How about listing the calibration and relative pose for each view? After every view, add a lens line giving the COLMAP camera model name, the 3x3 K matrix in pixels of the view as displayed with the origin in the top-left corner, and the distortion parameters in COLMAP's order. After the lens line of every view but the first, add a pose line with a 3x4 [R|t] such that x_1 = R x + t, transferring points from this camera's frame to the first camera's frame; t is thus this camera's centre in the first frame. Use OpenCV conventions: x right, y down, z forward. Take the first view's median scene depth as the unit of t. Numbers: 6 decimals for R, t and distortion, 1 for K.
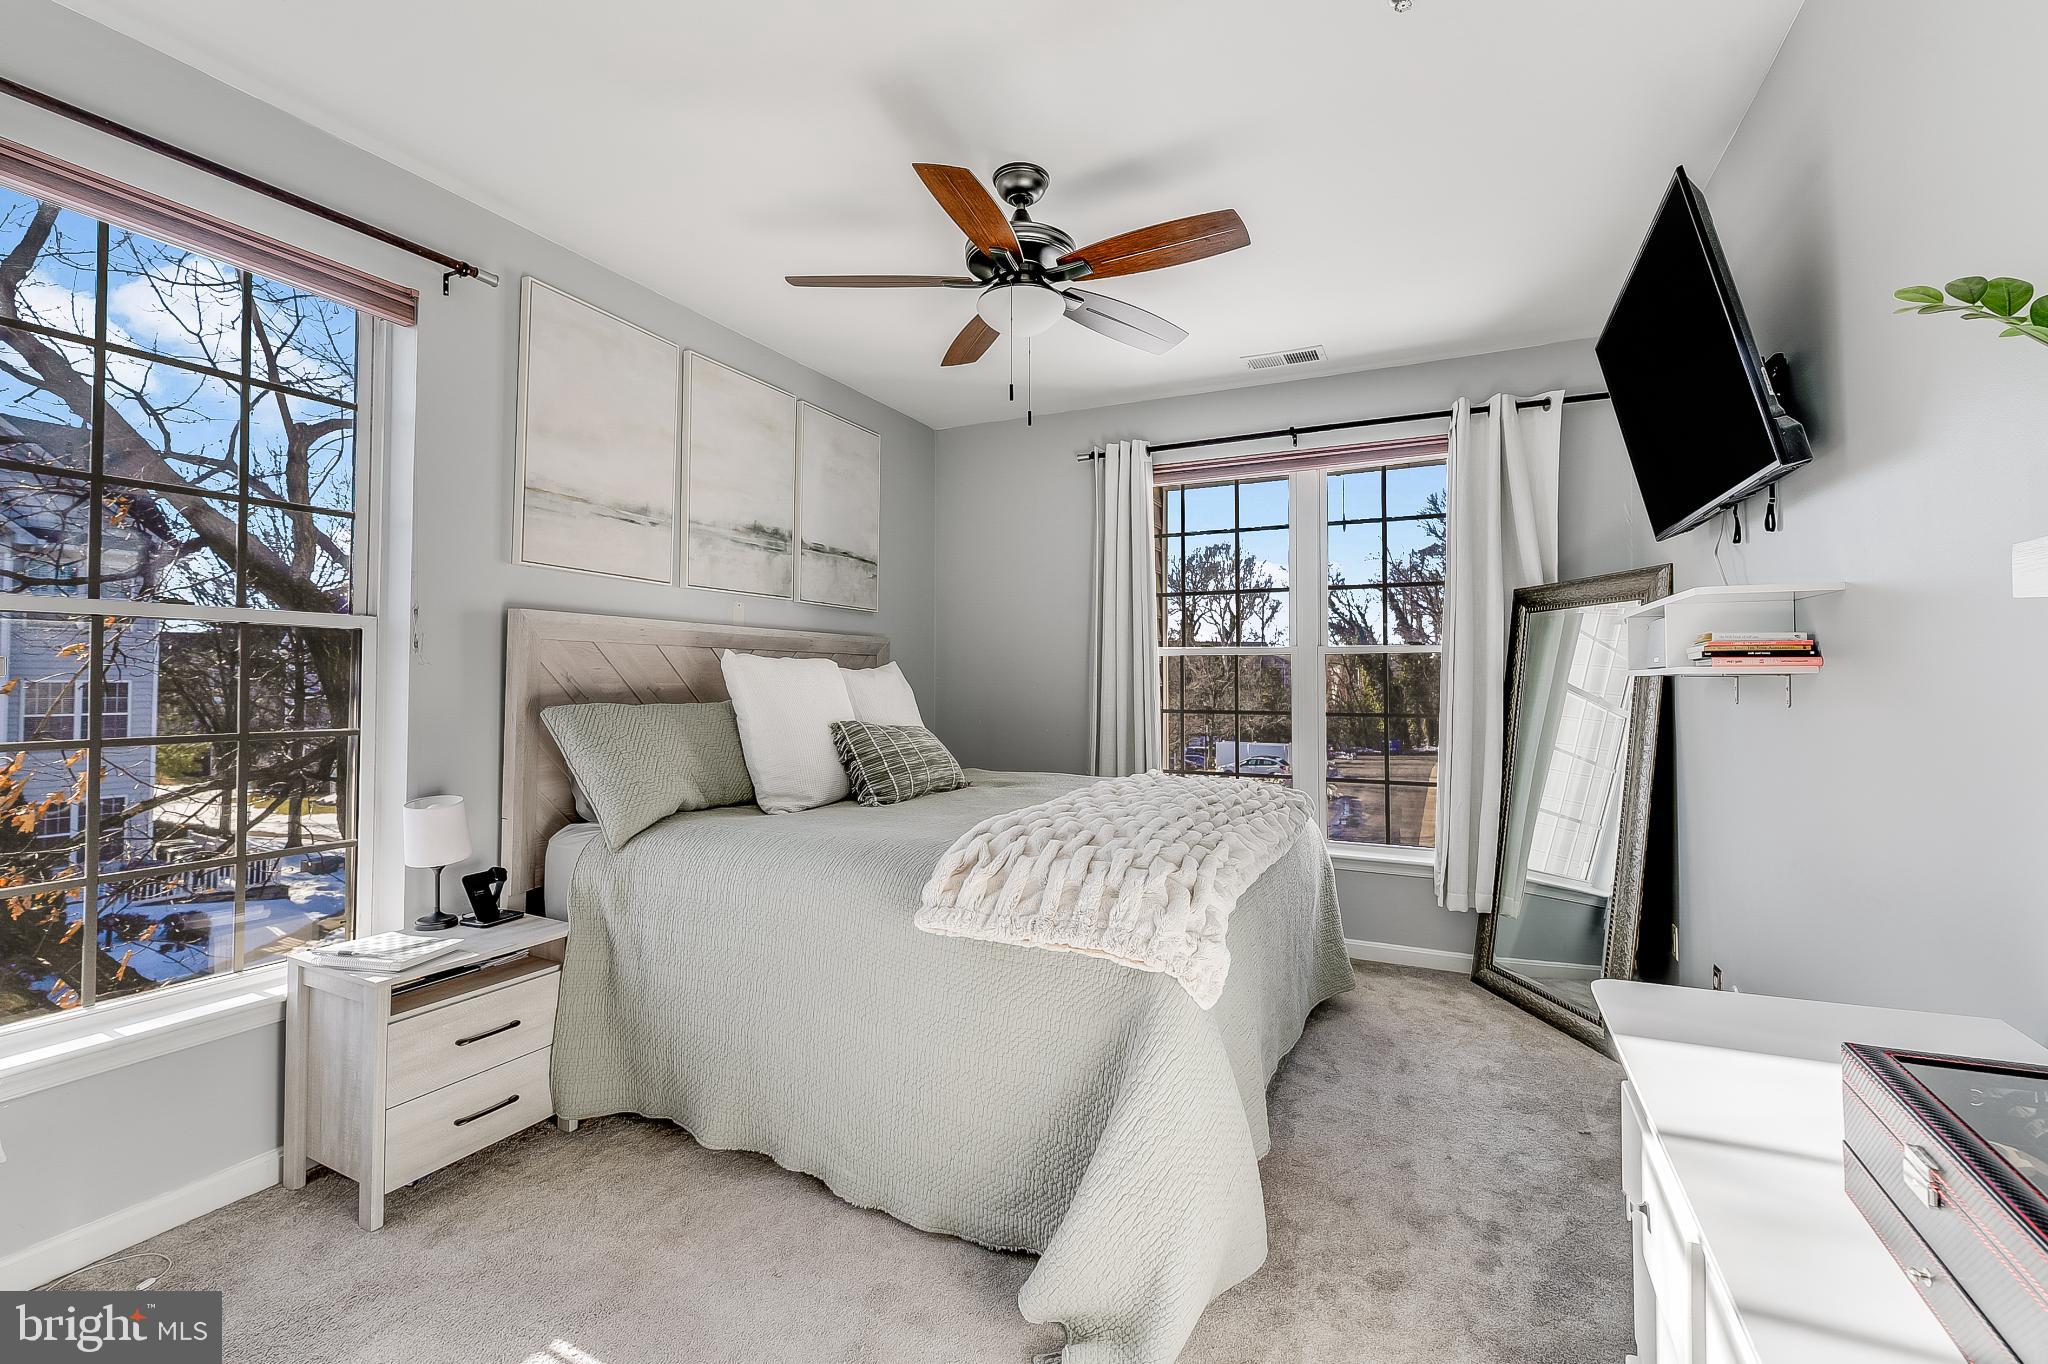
lens RADIAL K [[897.7, 0, 1021.8], [0, 897.7, 670.0], [0, 0, 1]] dist [-0.004121, -0.000602]
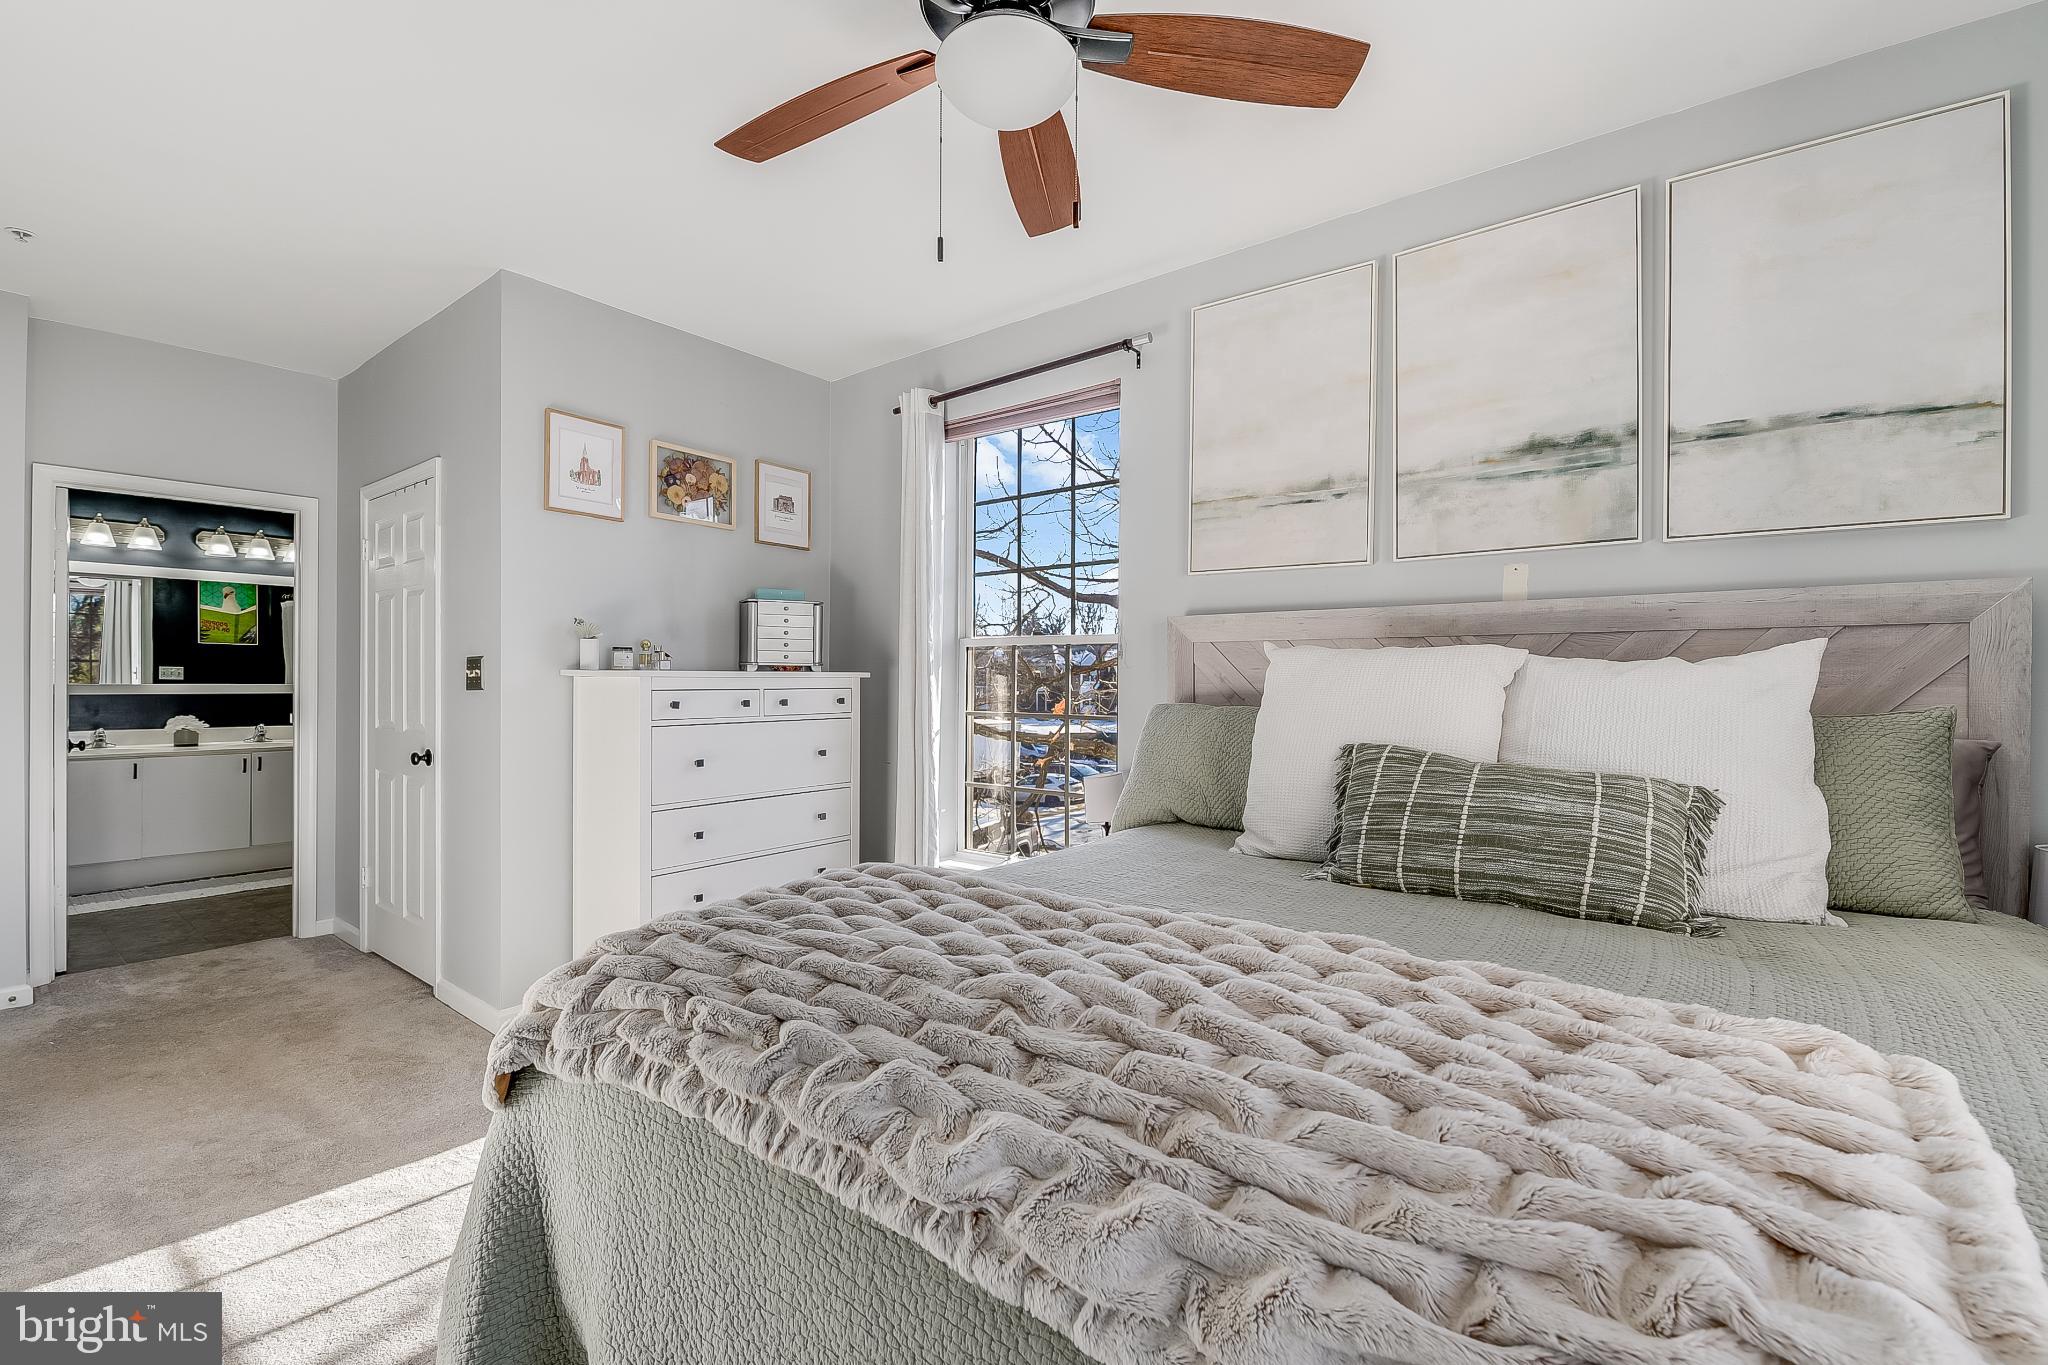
lens RADIAL K [[897.7, 0, 1014.5], [0, 897.7, 683.1], [0, 0, 1]] dist [-0.004121, -0.000602]
pose [[-0.231399, -0.000392, -0.972859, 0.443982], [0.008144, 0.999964, -0.002340, 0.012275], [0.972825, -0.008464, -0.231388, 0.827598]]
